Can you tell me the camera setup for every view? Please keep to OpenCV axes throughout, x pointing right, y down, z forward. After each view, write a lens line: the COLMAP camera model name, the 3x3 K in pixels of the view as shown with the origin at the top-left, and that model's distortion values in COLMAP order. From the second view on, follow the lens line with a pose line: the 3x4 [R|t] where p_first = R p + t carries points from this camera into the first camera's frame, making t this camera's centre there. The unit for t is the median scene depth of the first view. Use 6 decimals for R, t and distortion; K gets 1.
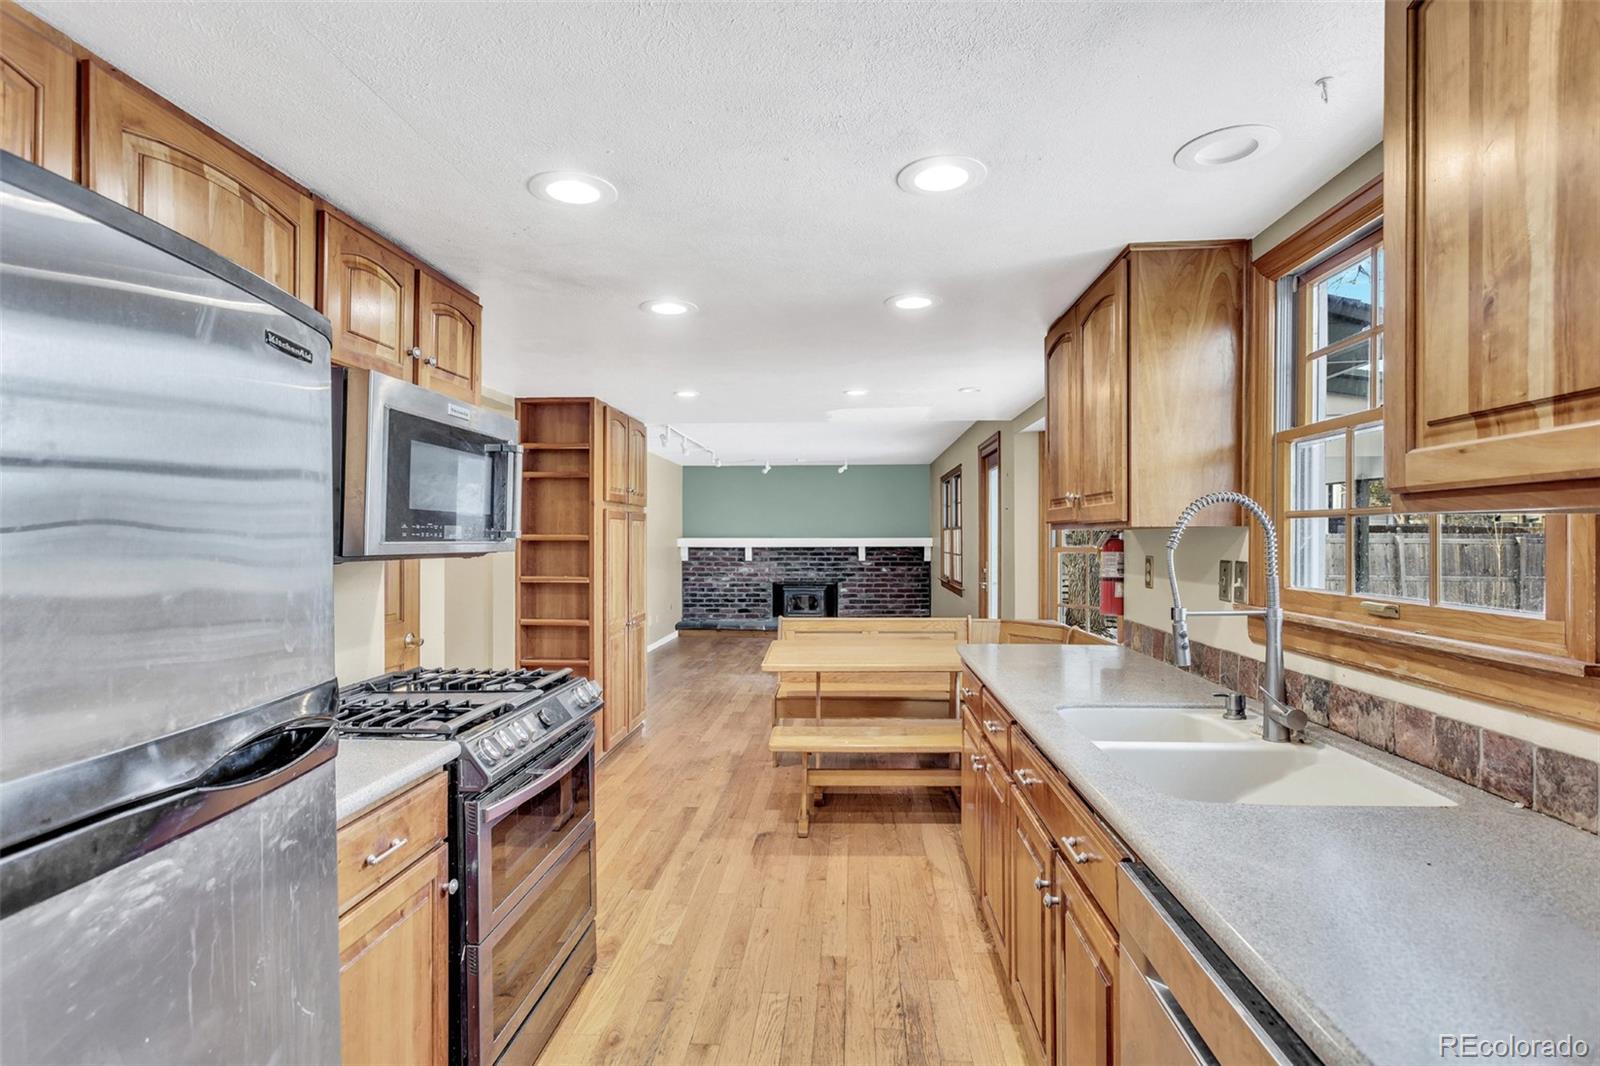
lens RADIAL K [[820.5, 0, 787.3], [0, 820.5, 541.0], [0, 0, 1]] dist [0.002300, 0.000288]
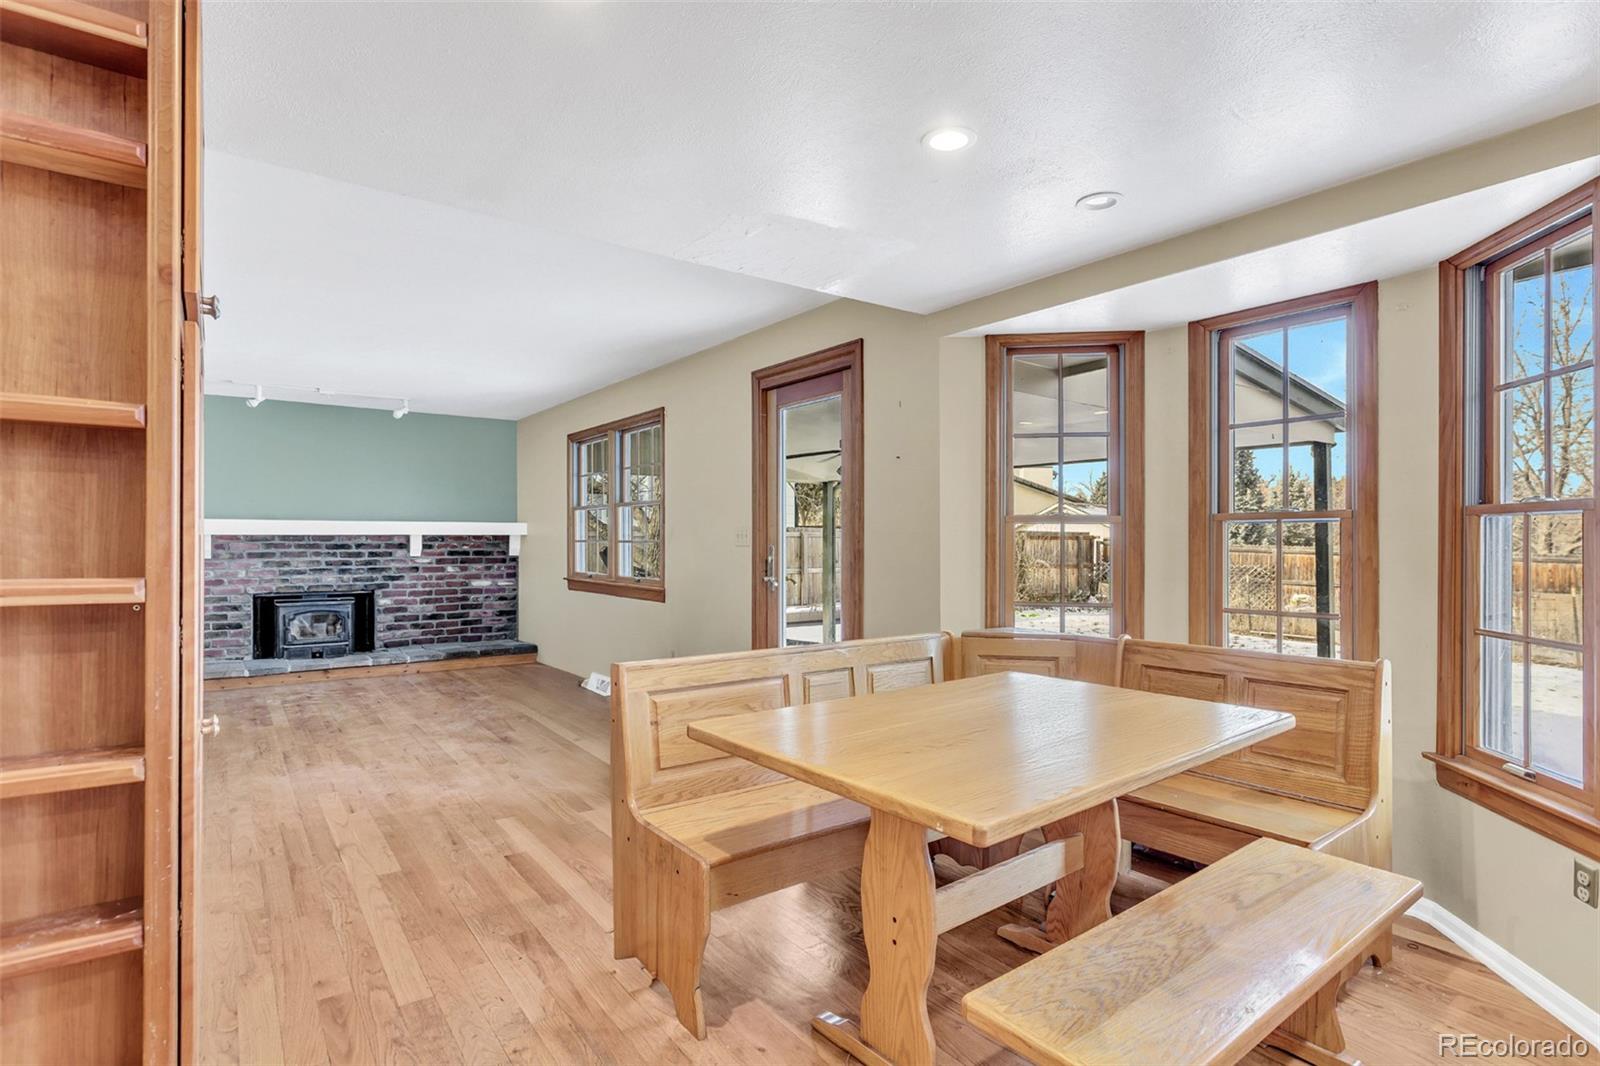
lens RADIAL K [[820.5, 0, 788.8], [0, 820.5, 538.2], [0, 0, 1]] dist [0.002300, 0.000288]
pose [[0.758864, 0.004391, 0.651234, -0.111895], [-0.000289, 0.999979, -0.006406, 0.013595], [-0.651249, 0.004673, 0.758850, 0.297330]]
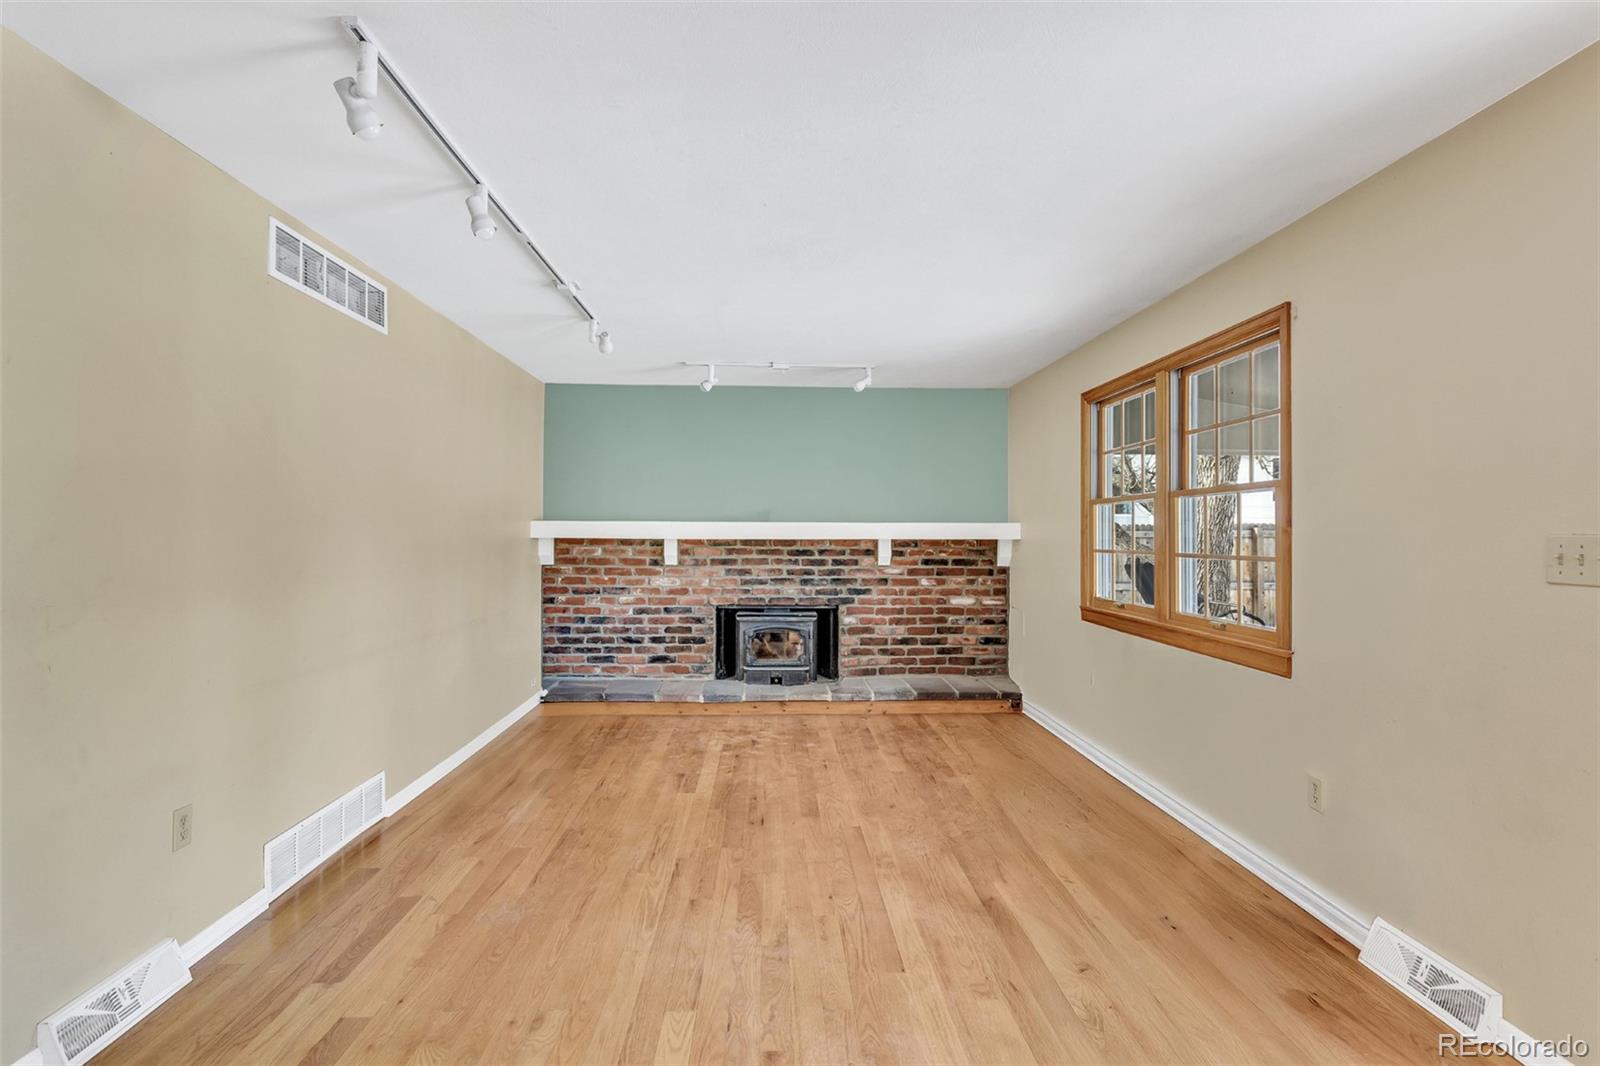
lens RADIAL K [[772.5, 0, 789.6], [0, 772.5, 534.1], [0, 0, 1]] dist [0.002803, 0.000410]
pose [[0.992969, 0.006713, 0.118183, -0.030444], [-0.006259, 0.999972, -0.004212, 0.006138], [-0.118208, 0.003443, 0.992983, 0.501495]]
